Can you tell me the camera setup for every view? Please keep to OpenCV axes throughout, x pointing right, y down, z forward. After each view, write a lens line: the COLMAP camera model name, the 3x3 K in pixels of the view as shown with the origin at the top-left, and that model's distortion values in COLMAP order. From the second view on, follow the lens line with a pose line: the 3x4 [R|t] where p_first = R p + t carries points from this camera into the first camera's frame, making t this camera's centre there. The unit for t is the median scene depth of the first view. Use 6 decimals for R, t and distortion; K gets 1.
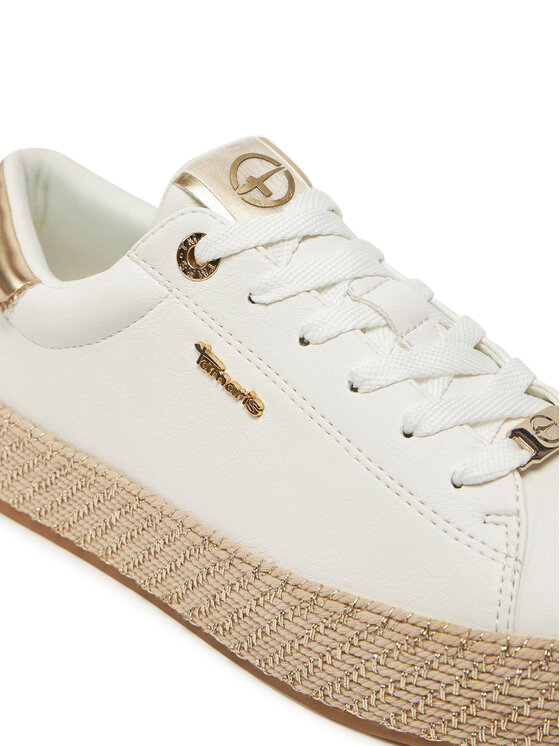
lens RADIAL K [[1560.8, 0, 280.9], [0, 1560.8, 372.7], [0, 0, 1]] dist [-0.111199, 0.000000]
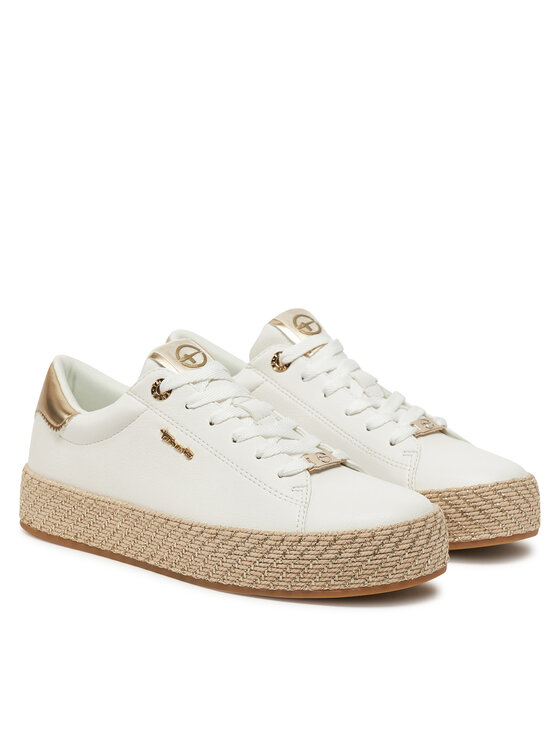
lens RADIAL K [[2198.6, 0, 279.8], [0, 2198.6, 372.9], [0, 0, 1]] dist [-0.082621, 0.000000]
pose [[0.999272, -0.012091, 0.036187, -0.000245], [0.020289, 0.971636, -0.235611, 0.619004], [-0.032312, 0.236174, 0.971173, -1.936550]]
